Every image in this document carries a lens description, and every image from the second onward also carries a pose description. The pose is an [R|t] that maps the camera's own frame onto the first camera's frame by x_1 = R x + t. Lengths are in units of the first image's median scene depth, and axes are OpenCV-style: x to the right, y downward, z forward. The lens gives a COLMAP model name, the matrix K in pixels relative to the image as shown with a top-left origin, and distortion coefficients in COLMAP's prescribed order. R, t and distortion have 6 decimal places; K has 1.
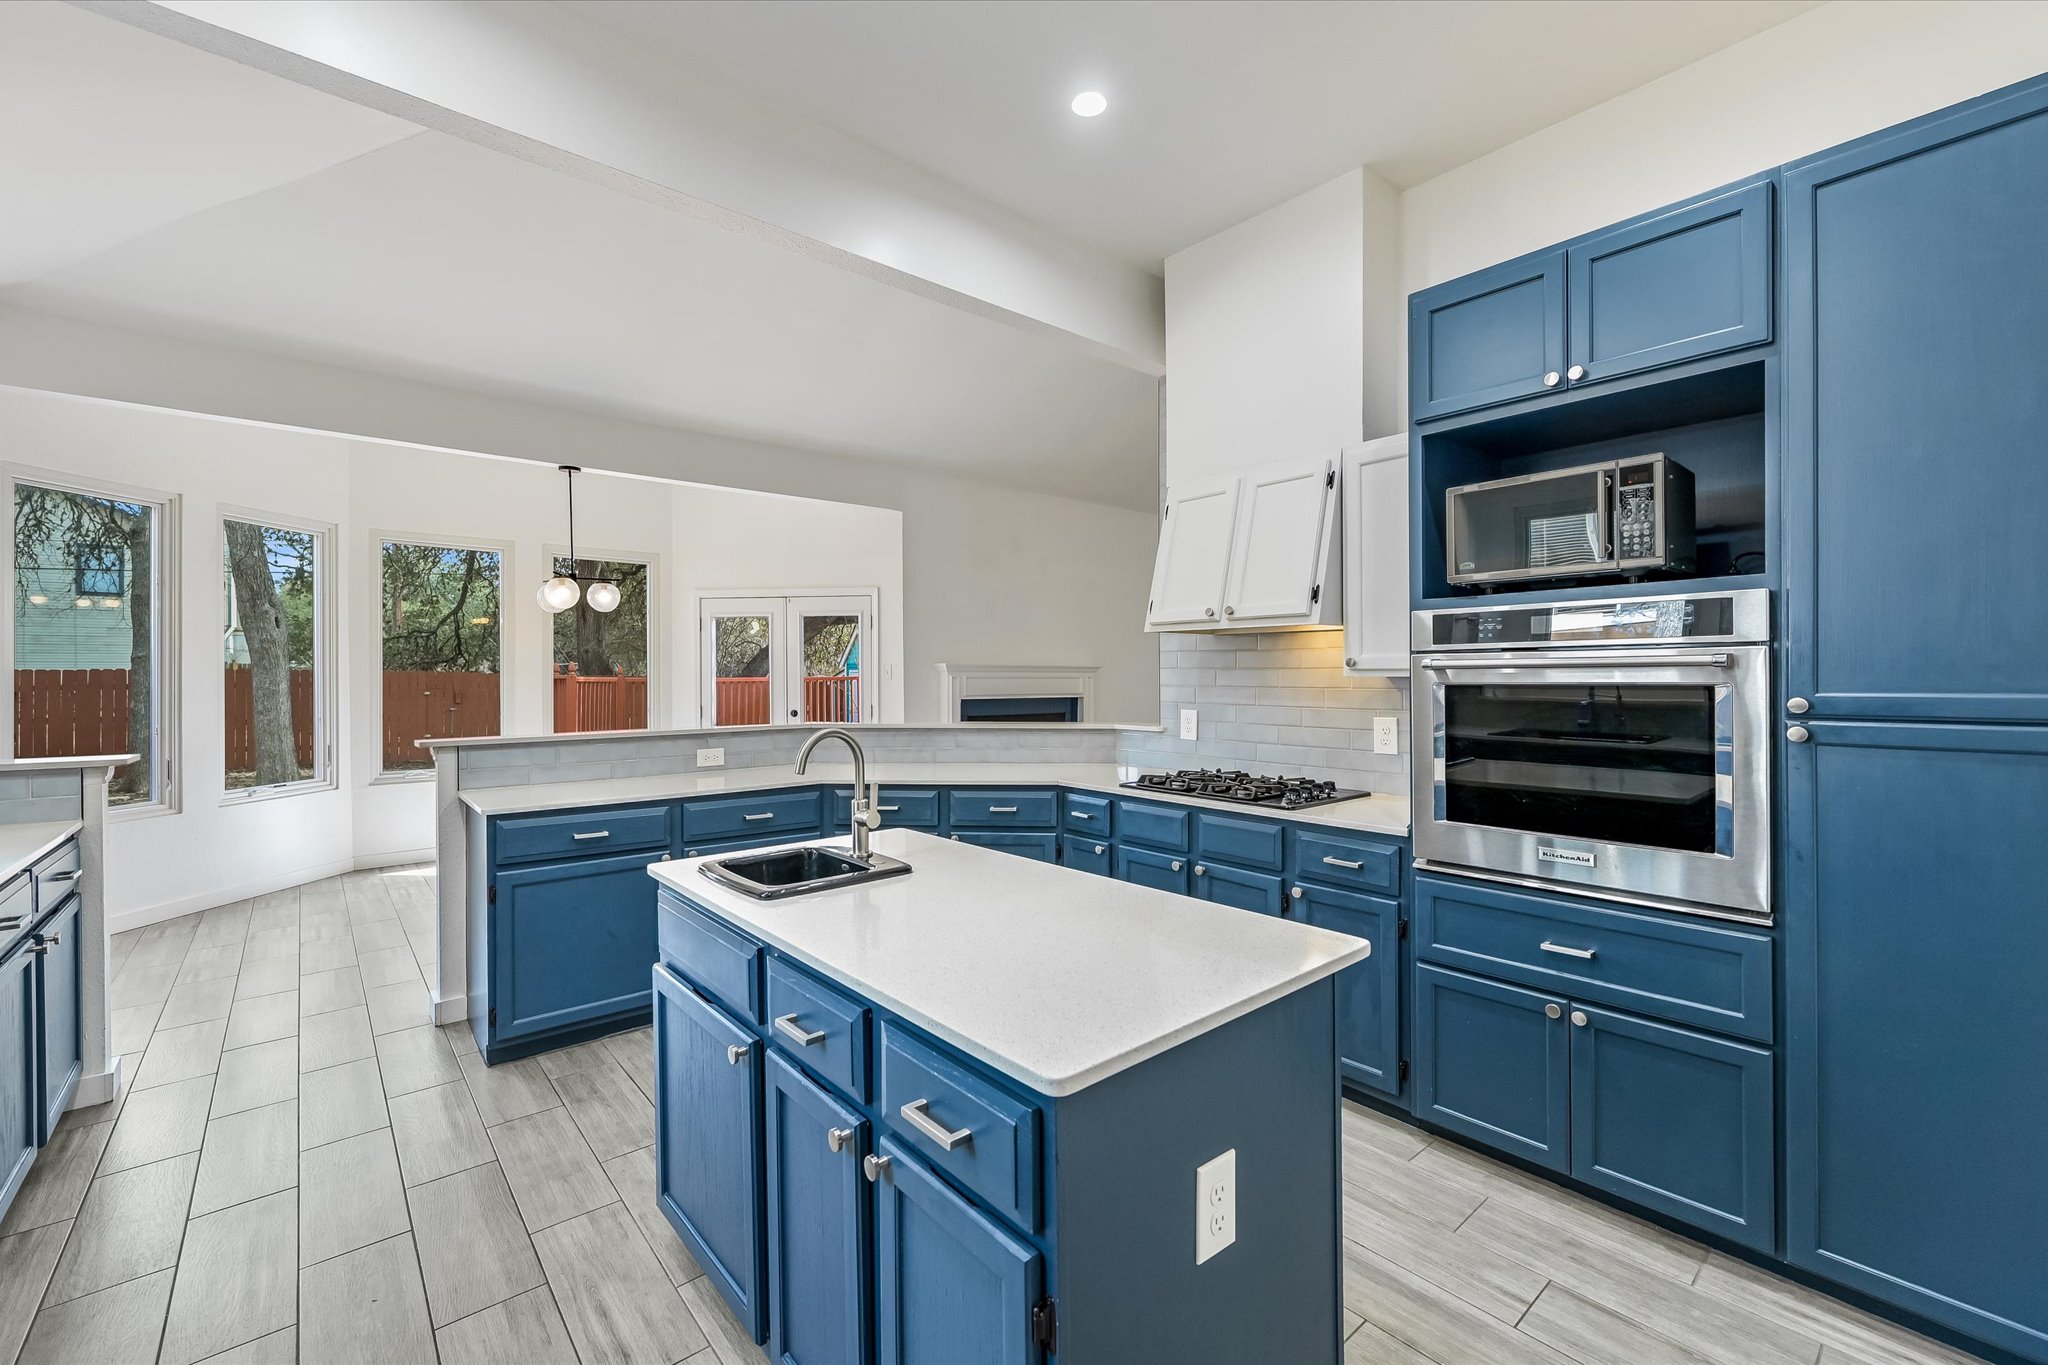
lens RADIAL K [[828.5, 0, 1013.7], [0, 828.5, 680.3], [0, 0, 1]] dist [-0.001812, -0.000047]
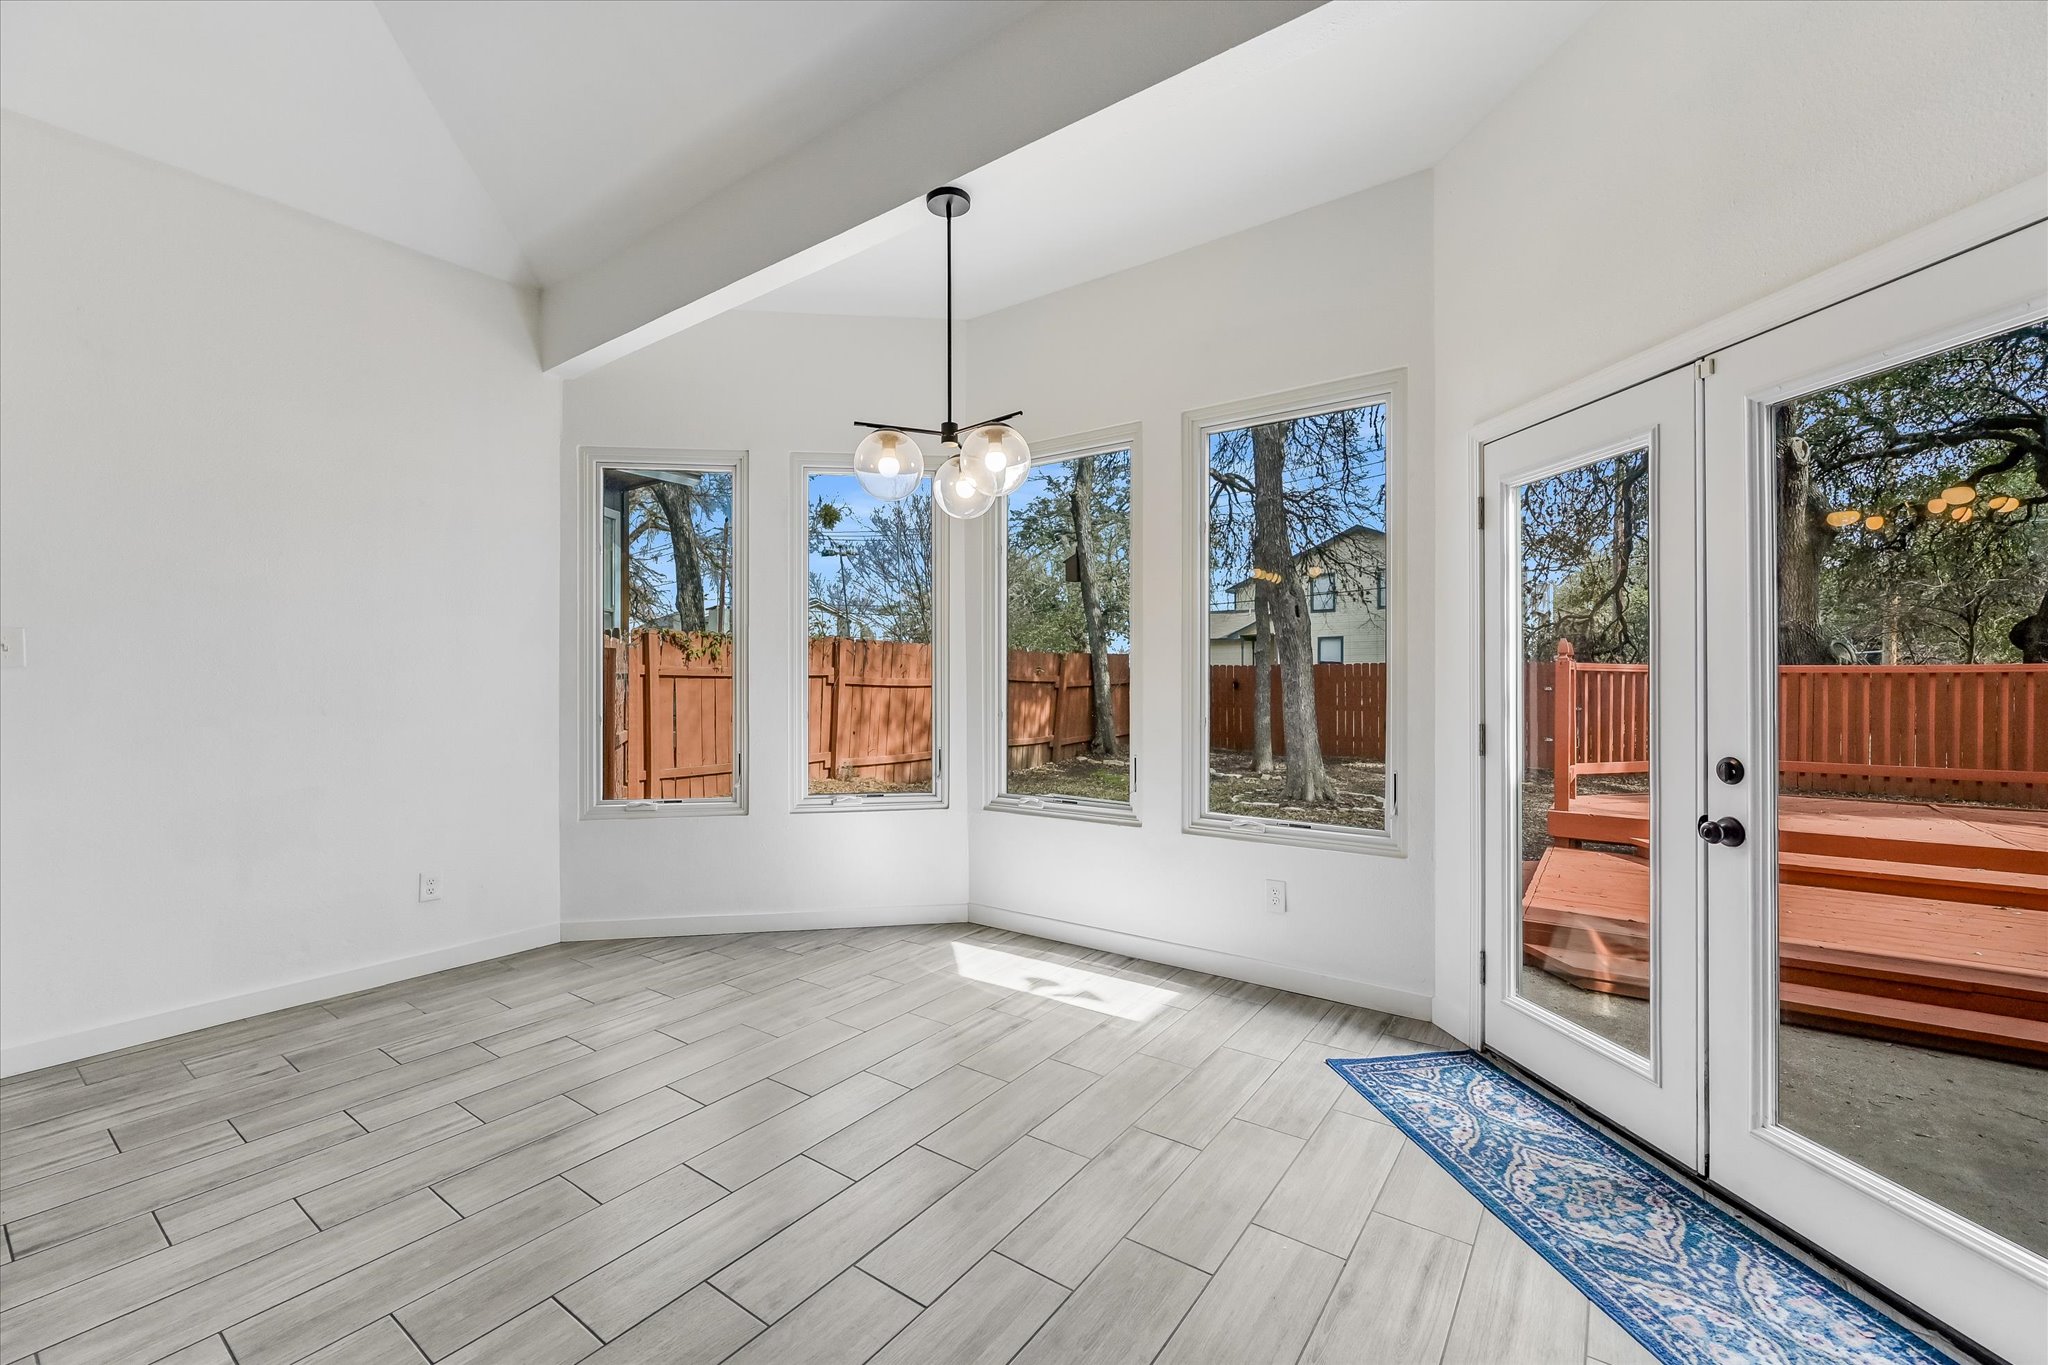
lens RADIAL K [[828.5, 0, 1026.3], [0, 828.5, 680.8], [0, 0, 1]] dist [-0.001812, -0.000047]
pose [[0.235097, 0.004476, -0.971962, -0.082493], [0.000076, 0.999989, 0.004623, 0.013304], [0.971972, -0.001160, 0.235094, 1.076524]]
